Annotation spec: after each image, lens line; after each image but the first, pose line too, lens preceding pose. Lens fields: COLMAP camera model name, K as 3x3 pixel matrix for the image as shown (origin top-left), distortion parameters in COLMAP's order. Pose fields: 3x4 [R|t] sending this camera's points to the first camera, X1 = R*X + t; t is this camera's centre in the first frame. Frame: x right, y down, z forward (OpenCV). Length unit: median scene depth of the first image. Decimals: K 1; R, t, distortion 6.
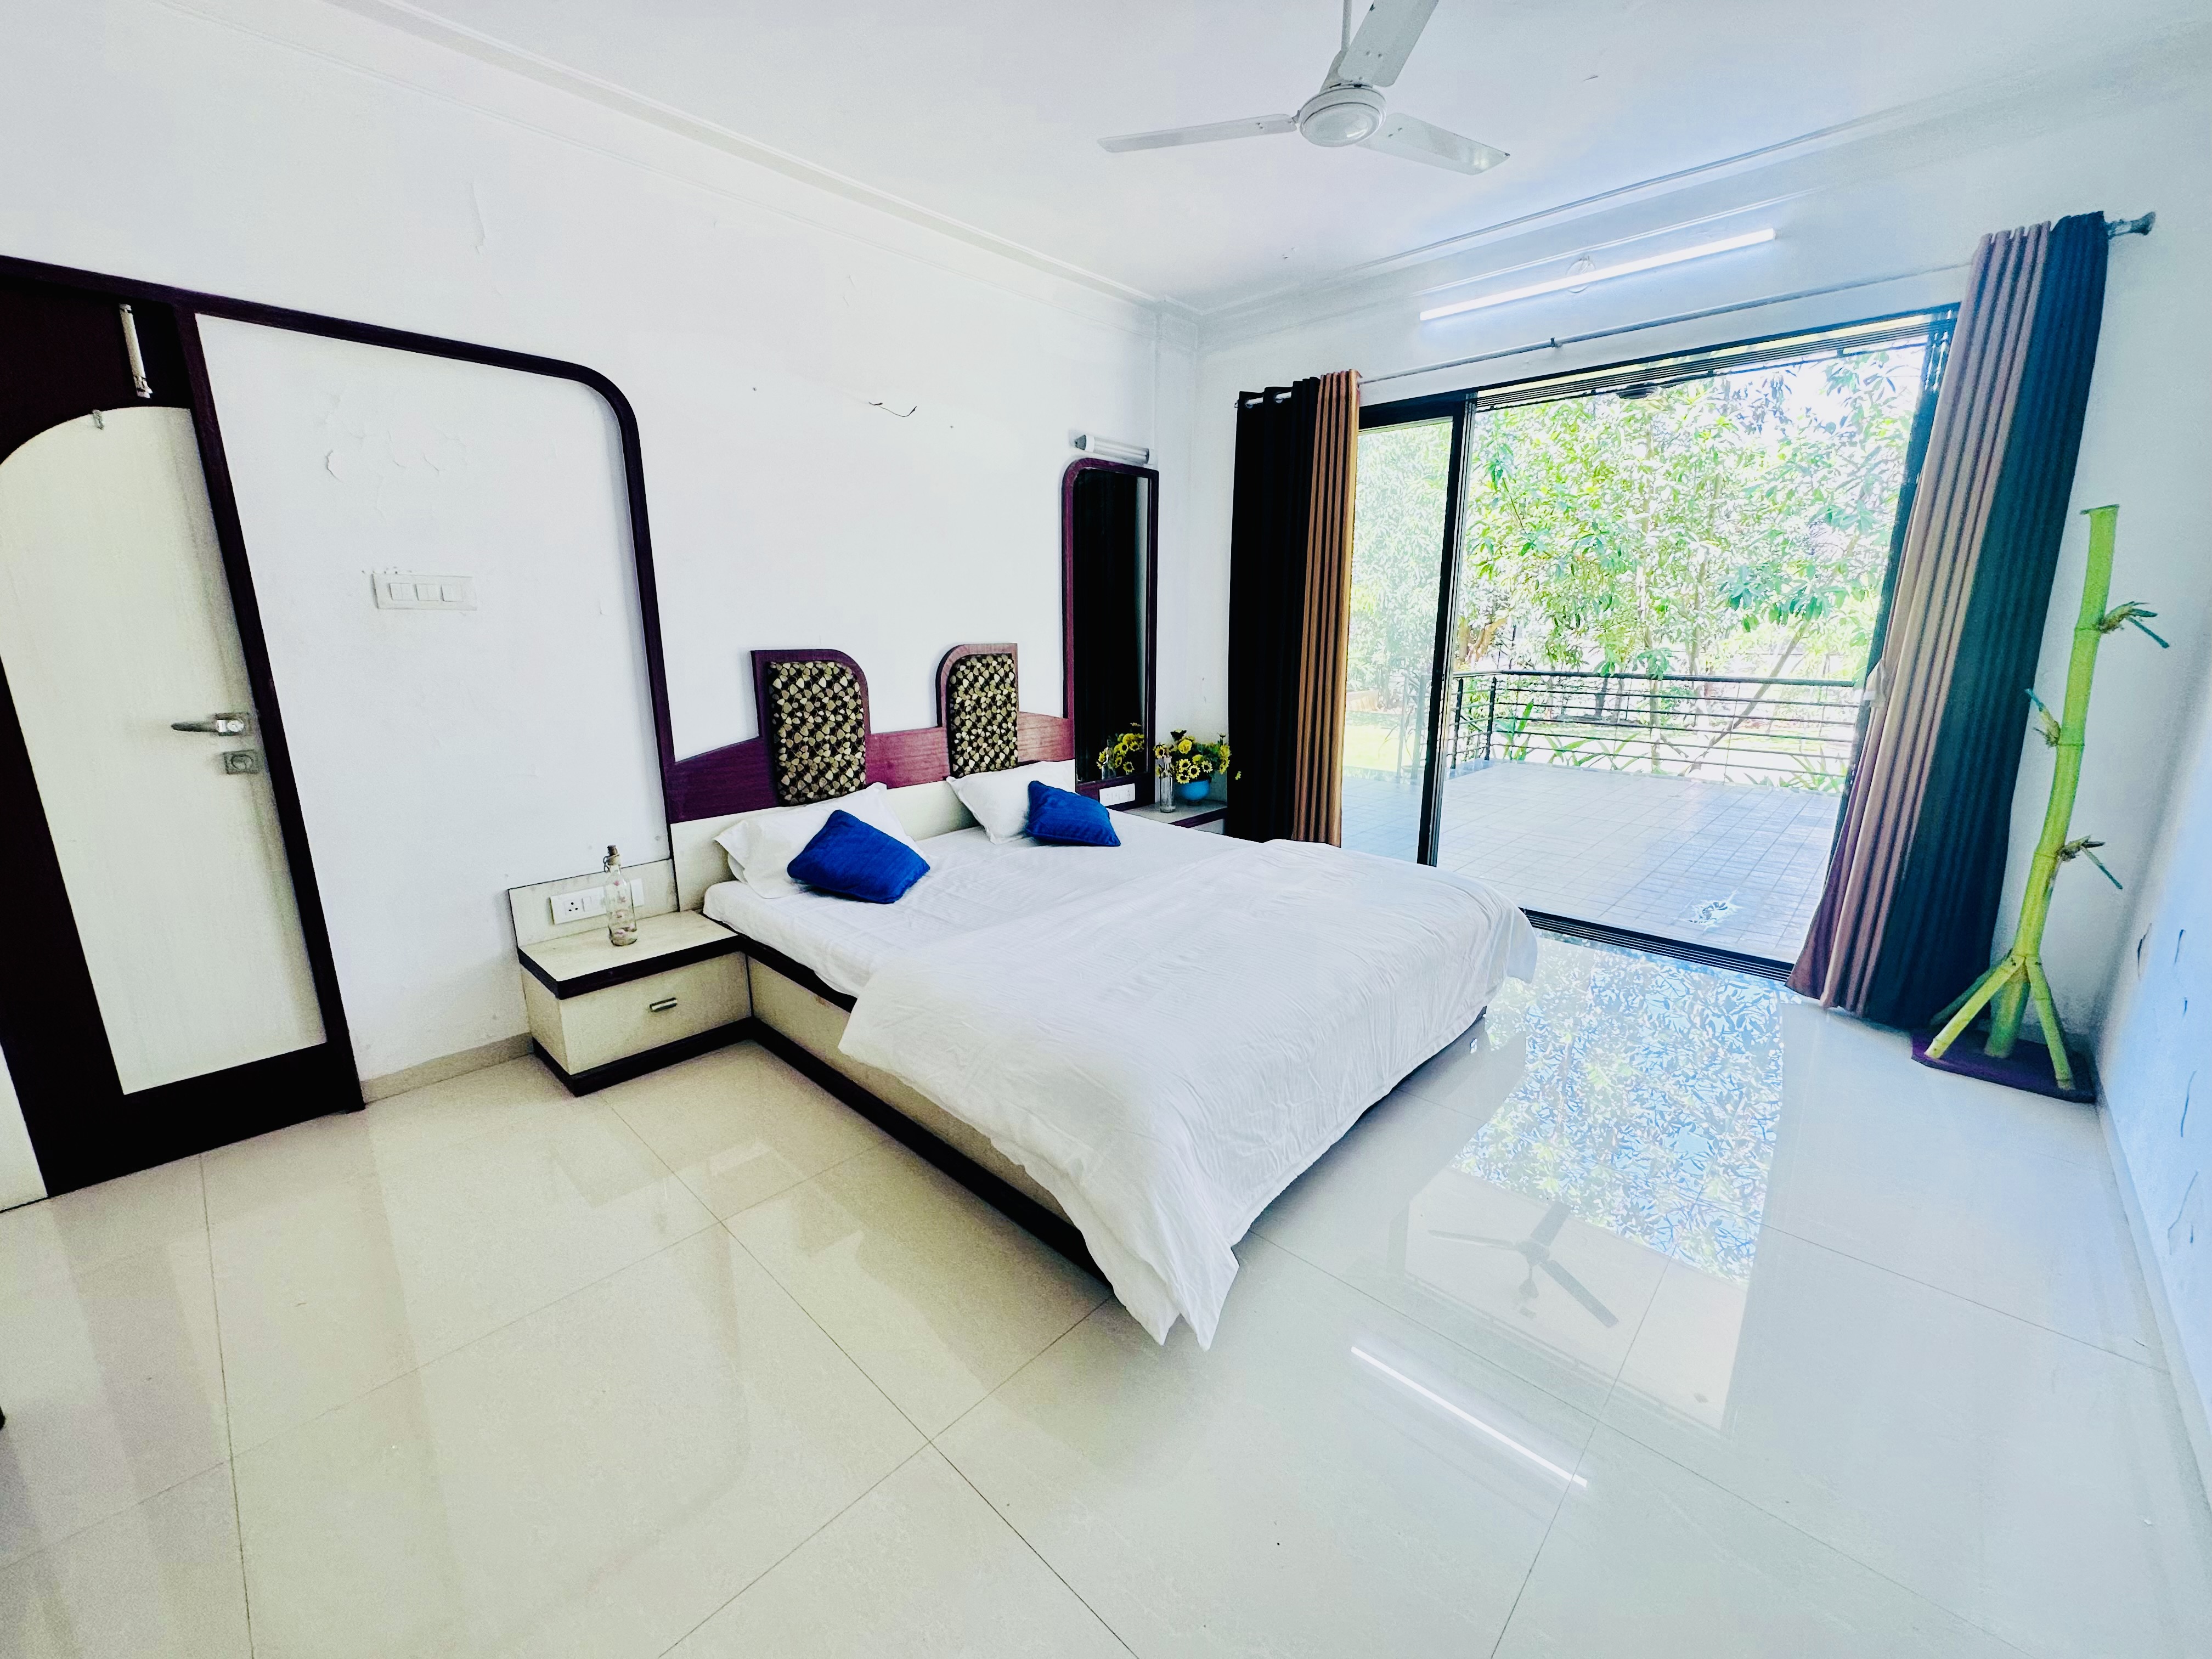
lens RADIAL K [[880.8, 0, 1101.9], [0, 880.8, 825.8], [0, 0, 1]] dist [-0.001592, 0.000789]
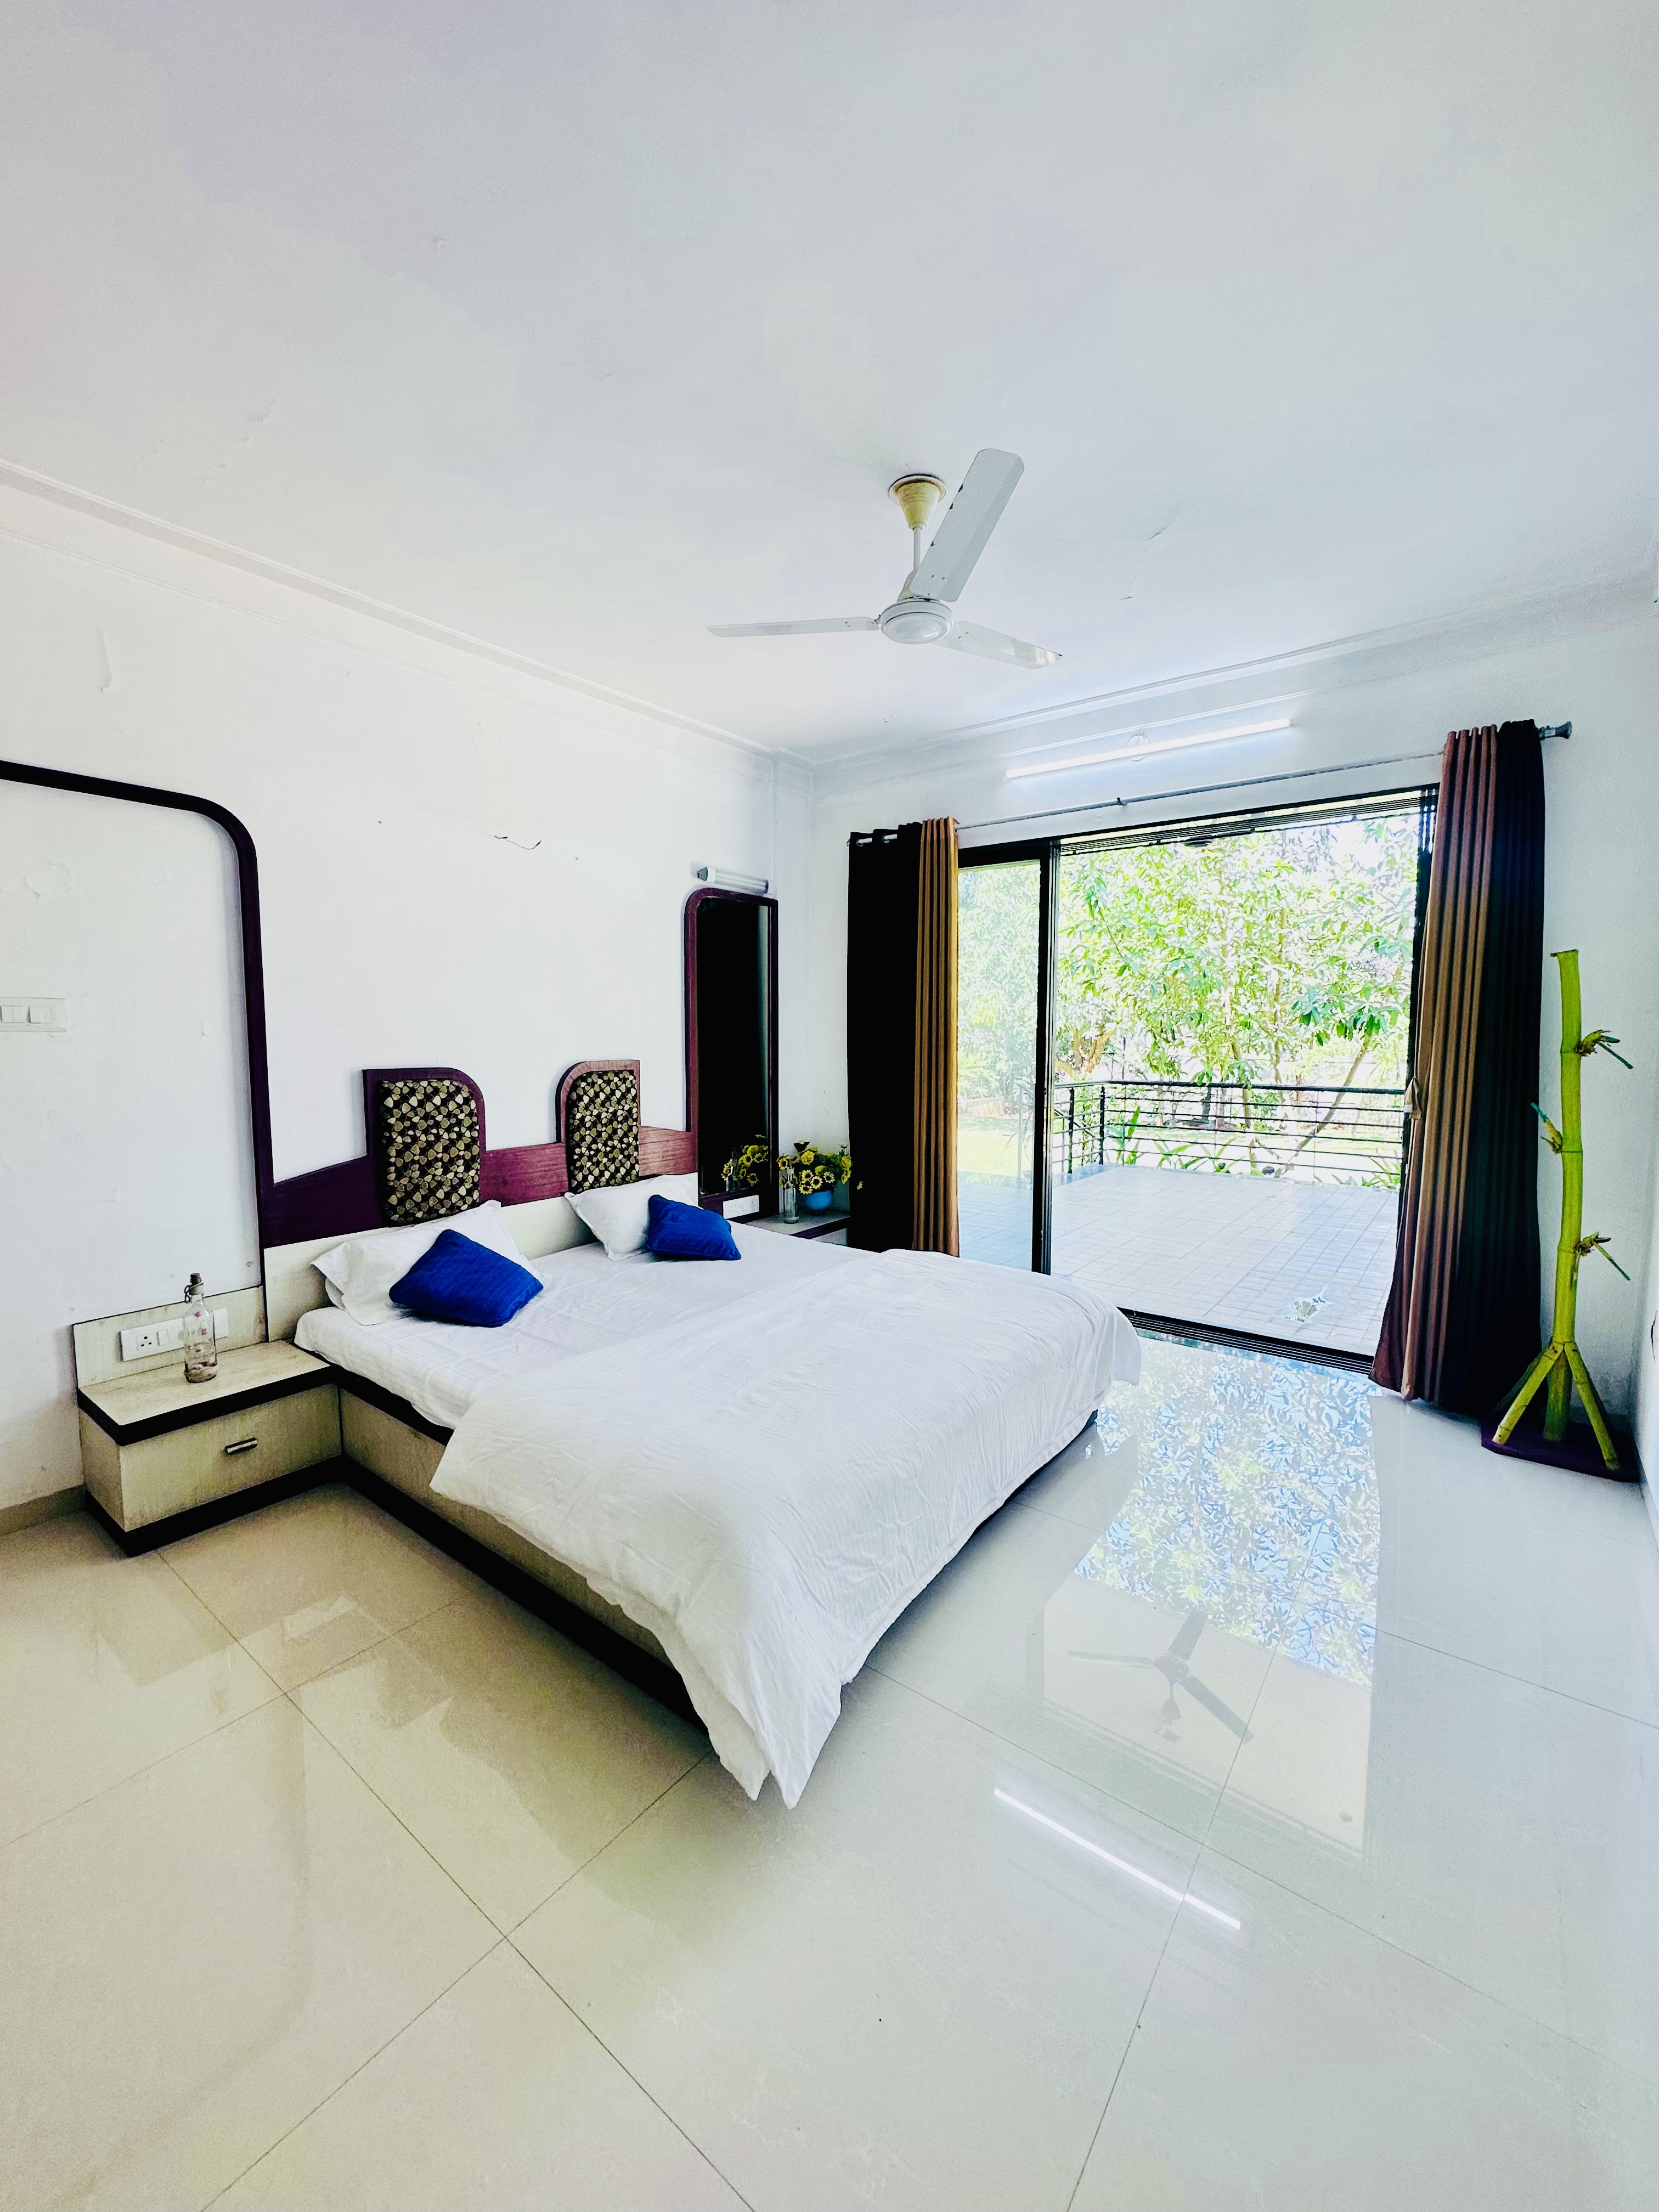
lens RADIAL K [[880.8, 0, 831.9], [0, 880.8, 1104.0], [0, 0, 1]] dist [-0.001592, 0.000789]
pose [[0.994583, -0.005475, 0.103796, 0.023074], [0.020299, 0.989615, -0.142301, -0.007699], [-0.101939, 0.143637, 0.984366, -0.024787]]
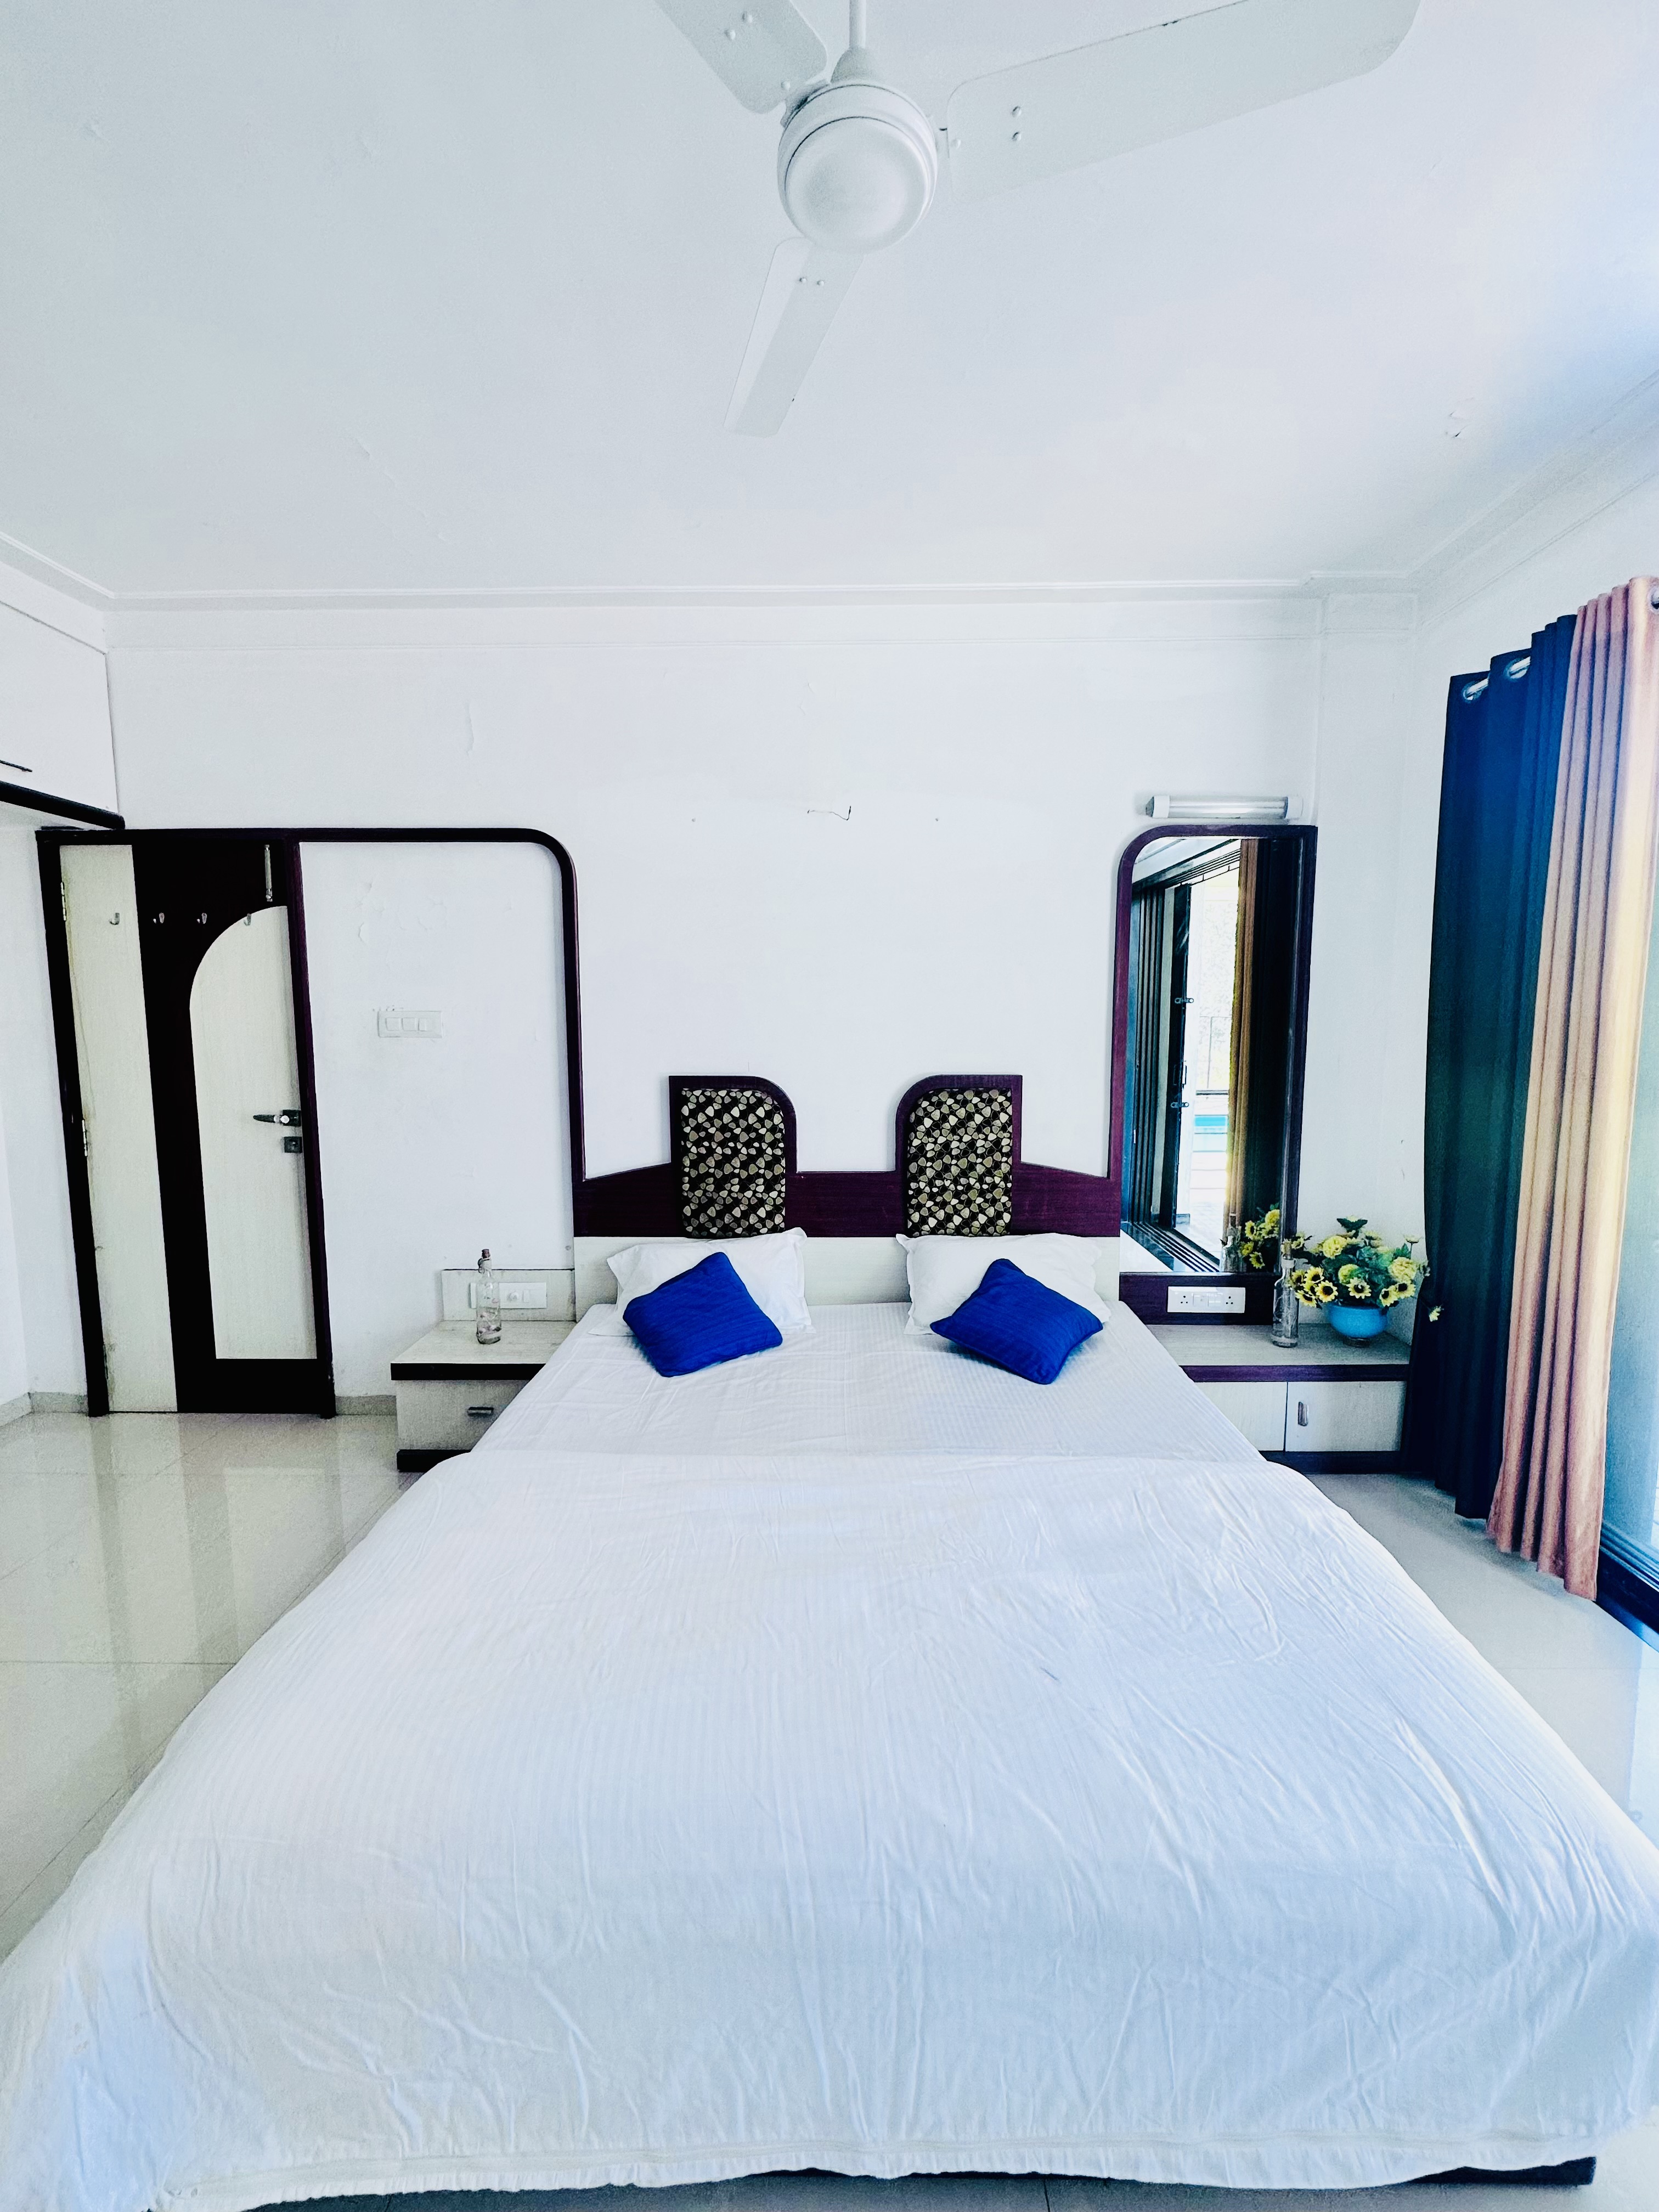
lens RADIAL K [[880.8, 0, 834.2], [0, 880.8, 1105.4], [0, 0, 1]] dist [-0.001592, 0.000789]
pose [[0.680840, 0.075569, -0.728523, 0.410617], [-0.165947, 0.984712, -0.052943, -0.132564], [0.713385, 0.156942, 0.682972, 0.423658]]
